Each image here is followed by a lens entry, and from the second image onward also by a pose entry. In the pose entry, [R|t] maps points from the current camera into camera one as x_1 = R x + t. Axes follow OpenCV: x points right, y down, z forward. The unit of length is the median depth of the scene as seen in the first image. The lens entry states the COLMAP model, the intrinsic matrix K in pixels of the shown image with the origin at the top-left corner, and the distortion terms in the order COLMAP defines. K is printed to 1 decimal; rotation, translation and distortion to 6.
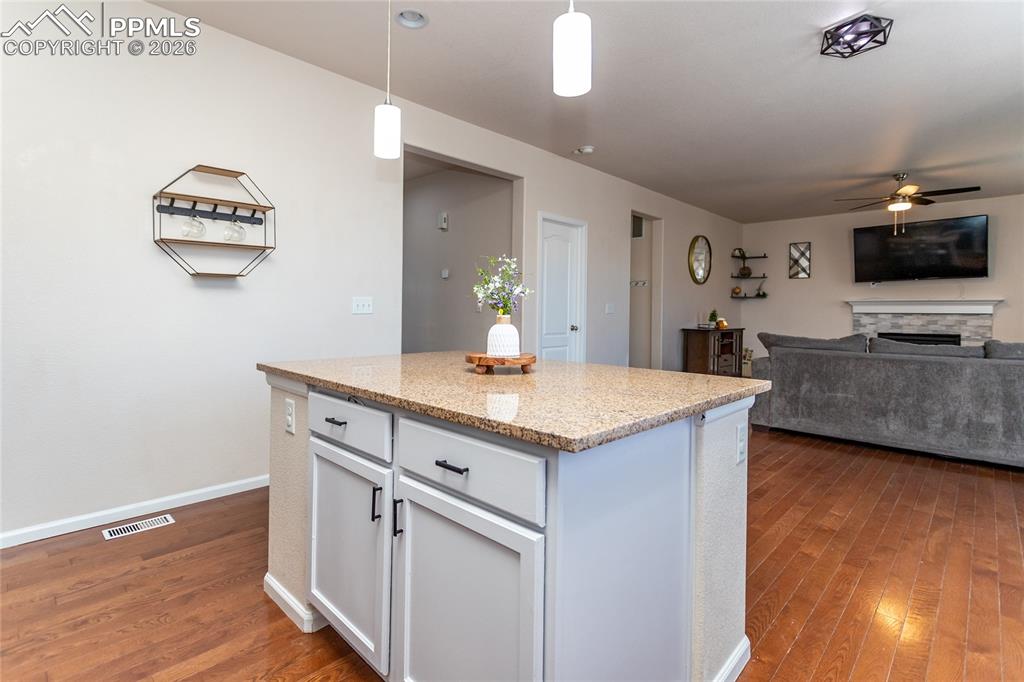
lens RADIAL K [[503.5, 0, 479.6], [0, 503.5, 323.5], [0, 0, 1]] dist [-0.011113, 0.003732]
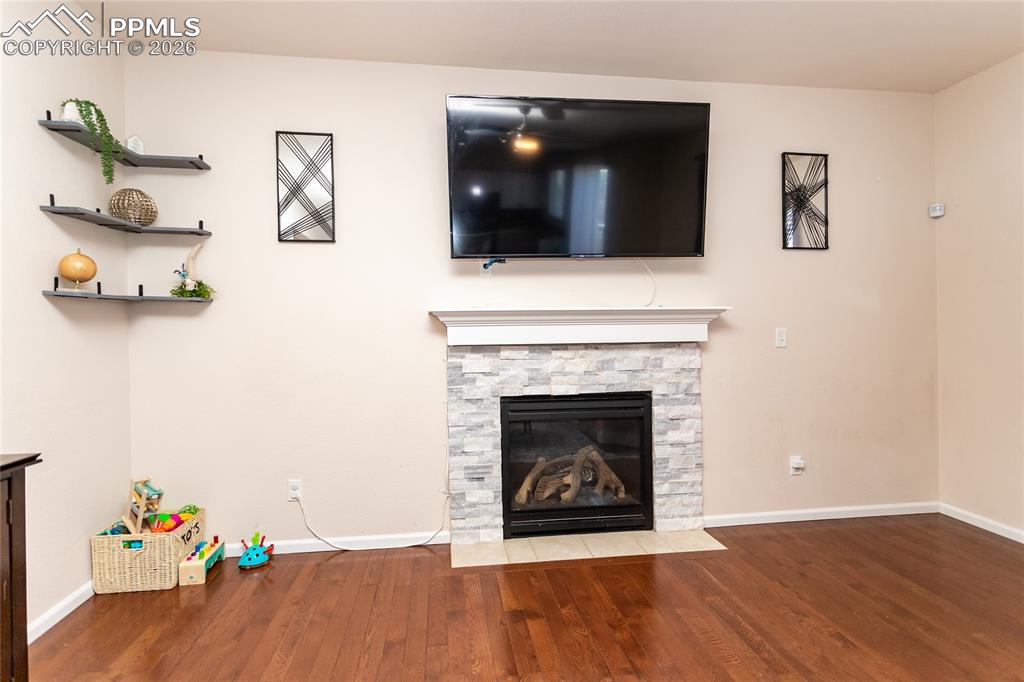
lens RADIAL K [[503.5, 0, 510.1], [0, 503.5, 339.4], [0, 0, 1]] dist [-0.011113, 0.003732]
pose [[0.599001, -0.029708, 0.800197, 0.480720], [0.035432, 0.999316, 0.010578, -0.028052], [-0.799964, 0.022016, 0.599644, 0.742118]]
